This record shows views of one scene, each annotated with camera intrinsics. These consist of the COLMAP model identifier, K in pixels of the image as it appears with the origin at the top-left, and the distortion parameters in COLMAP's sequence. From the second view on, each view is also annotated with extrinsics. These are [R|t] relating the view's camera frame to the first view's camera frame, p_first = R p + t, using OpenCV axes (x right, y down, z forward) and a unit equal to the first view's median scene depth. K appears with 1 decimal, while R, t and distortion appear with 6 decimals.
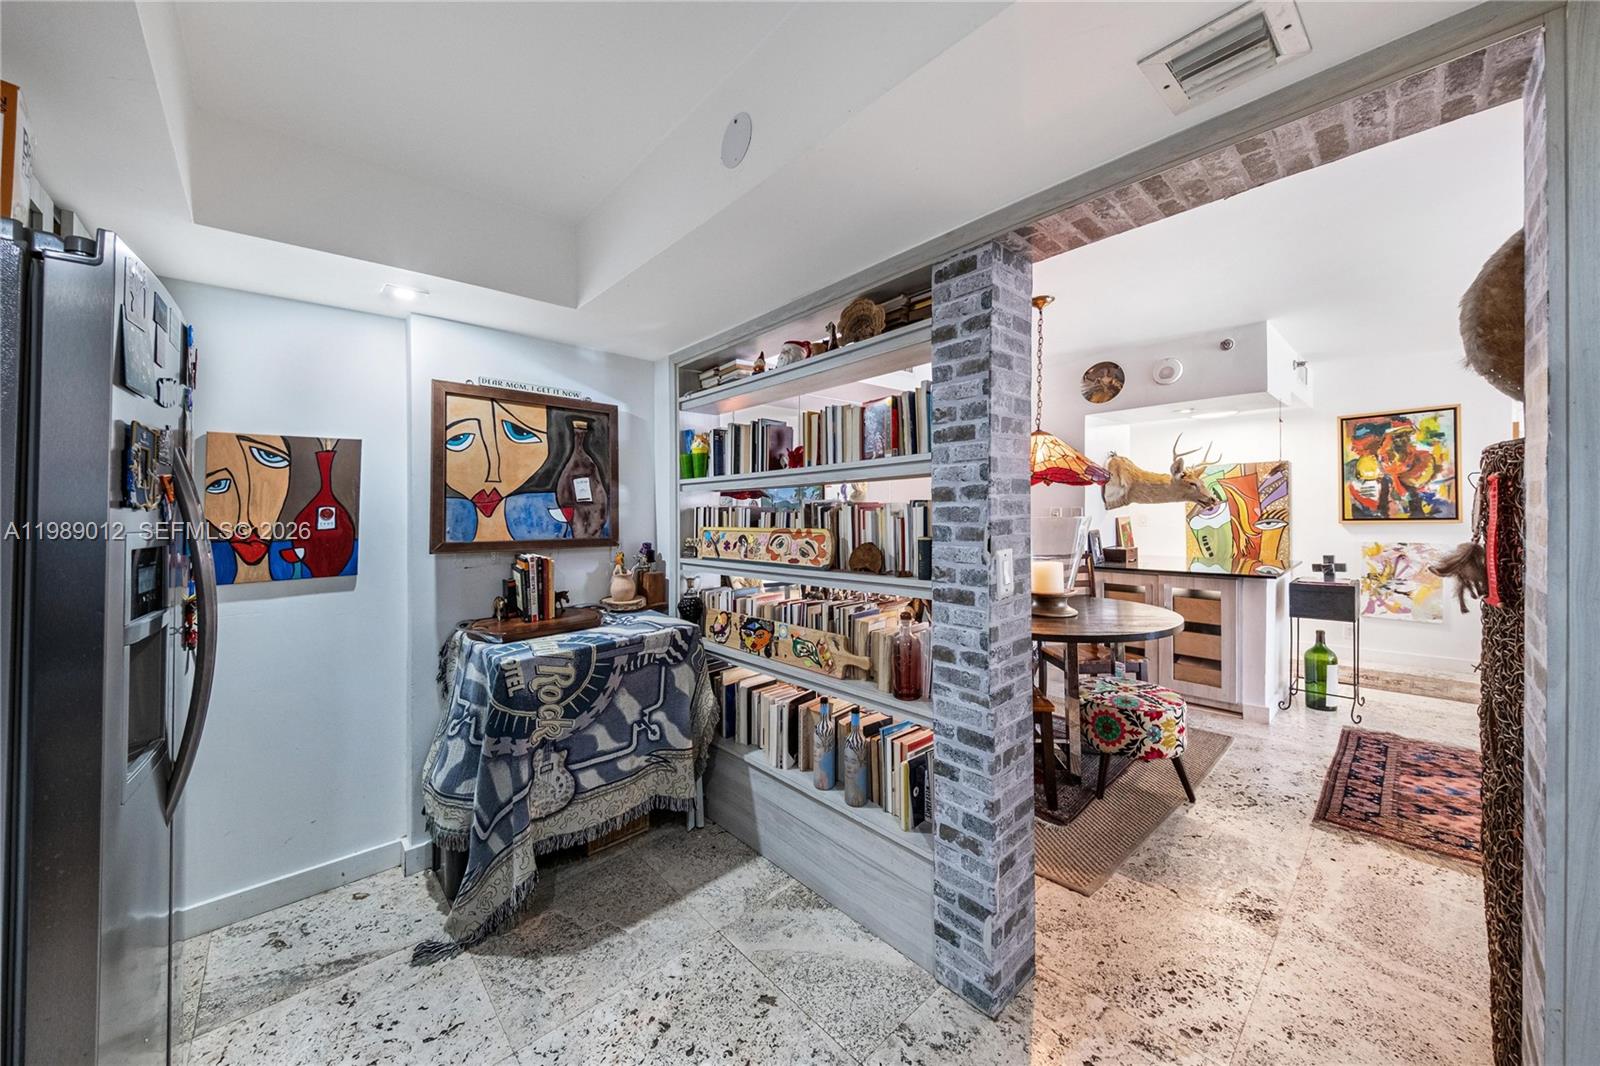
lens RADIAL K [[563.1, 0, 804.6], [0, 563.1, 528.8], [0, 0, 1]] dist [-0.000450, -0.006531]
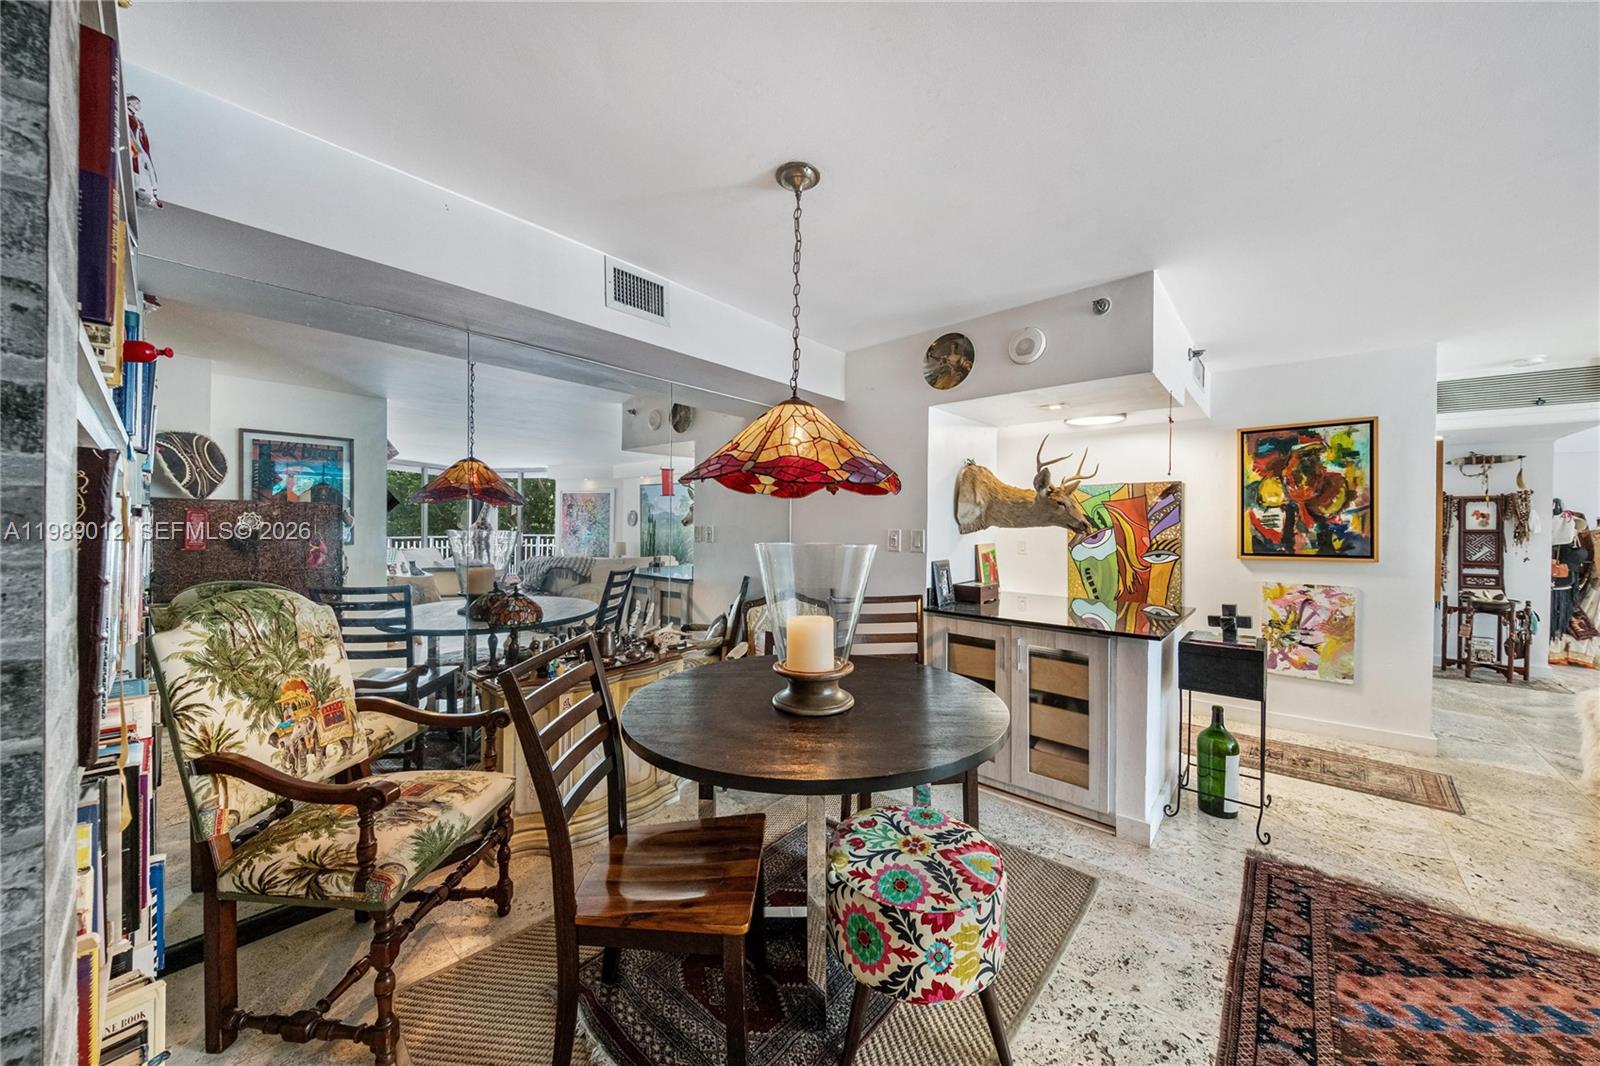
lens RADIAL K [[562.1, 0, 800.0], [0, 562.1, 533.0], [0, 0, 1]] dist [0.000630, -0.006467]
pose [[0.993321, 0.027945, 0.111952, 0.260333], [-0.025843, 0.999462, -0.020188, -0.016087], [-0.112456, 0.017160, 0.993509, 0.295283]]
